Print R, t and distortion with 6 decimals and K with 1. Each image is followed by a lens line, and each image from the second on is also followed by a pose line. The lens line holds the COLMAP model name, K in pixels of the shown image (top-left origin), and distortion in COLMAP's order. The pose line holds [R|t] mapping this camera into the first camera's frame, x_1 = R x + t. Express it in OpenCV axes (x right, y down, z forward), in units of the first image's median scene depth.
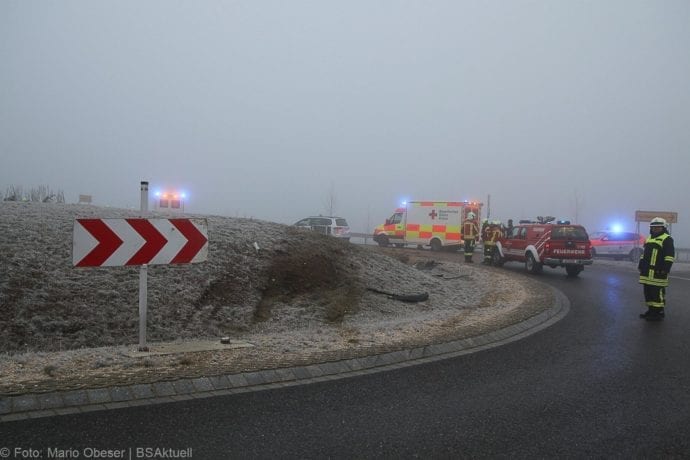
lens RADIAL K [[575.9, 0, 346.8], [0, 575.9, 240.3], [0, 0, 1]] dist [-0.108839, 0.122118]
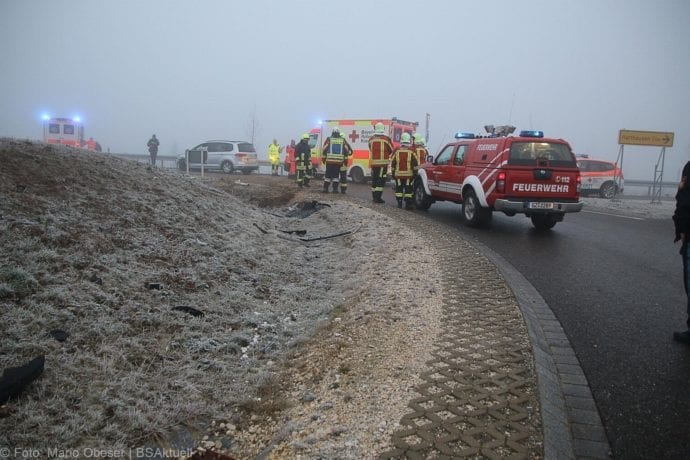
lens RADIAL K [[547.4, 0, 341.8], [0, 547.4, 238.3], [0, 0, 1]] dist [-0.123430, 0.118104]
pose [[0.997917, -0.006650, 0.064160, 0.158668], [-0.001194, 0.992596, 0.121455, 0.005218], [-0.064492, -0.121279, 0.990521, 0.468063]]
